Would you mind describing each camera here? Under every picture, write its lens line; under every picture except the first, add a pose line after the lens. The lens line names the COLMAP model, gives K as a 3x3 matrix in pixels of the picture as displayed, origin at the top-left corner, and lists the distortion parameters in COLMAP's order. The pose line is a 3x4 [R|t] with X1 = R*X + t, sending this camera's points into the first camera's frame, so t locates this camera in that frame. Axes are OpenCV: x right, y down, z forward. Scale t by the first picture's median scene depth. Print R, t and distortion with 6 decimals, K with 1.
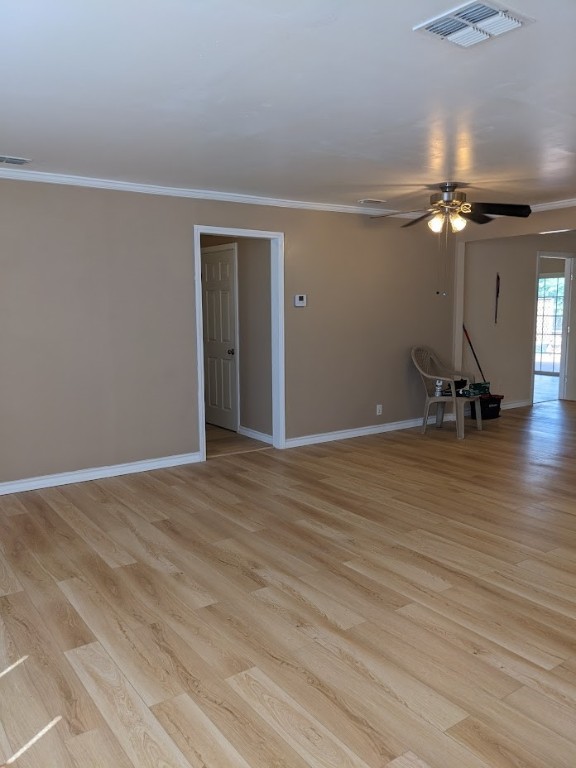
lens RADIAL K [[606.9, 0, 273.2], [0, 606.9, 382.4], [0, 0, 1]] dist [0.013902, -0.049753]
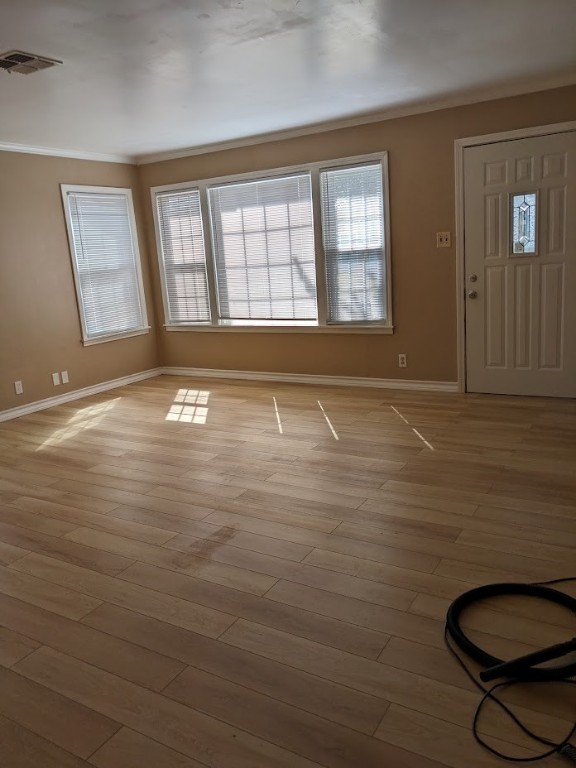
lens RADIAL K [[606.9, 0, 273.2], [0, 606.9, 382.4], [0, 0, 1]] dist [0.013902, -0.049753]
pose [[-0.911029, 0.156730, -0.381394, 0.359862], [0.022641, 0.942565, 0.333255, -0.255074], [0.411720, 0.294969, -0.862253, 2.148104]]
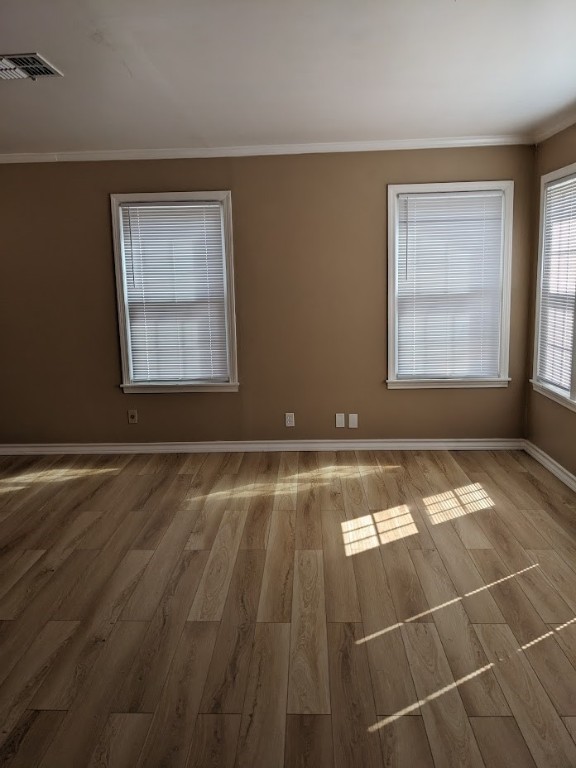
lens RADIAL K [[605.6, 0, 286.5], [0, 605.6, 369.2], [0, 0, 1]] dist [0.023113, -0.008388]
pose [[-0.800628, -0.066890, 0.595416, -0.688285], [0.112922, 0.959095, 0.259587, -0.196658], [-0.588425, 0.275068, -0.760325, 1.395955]]
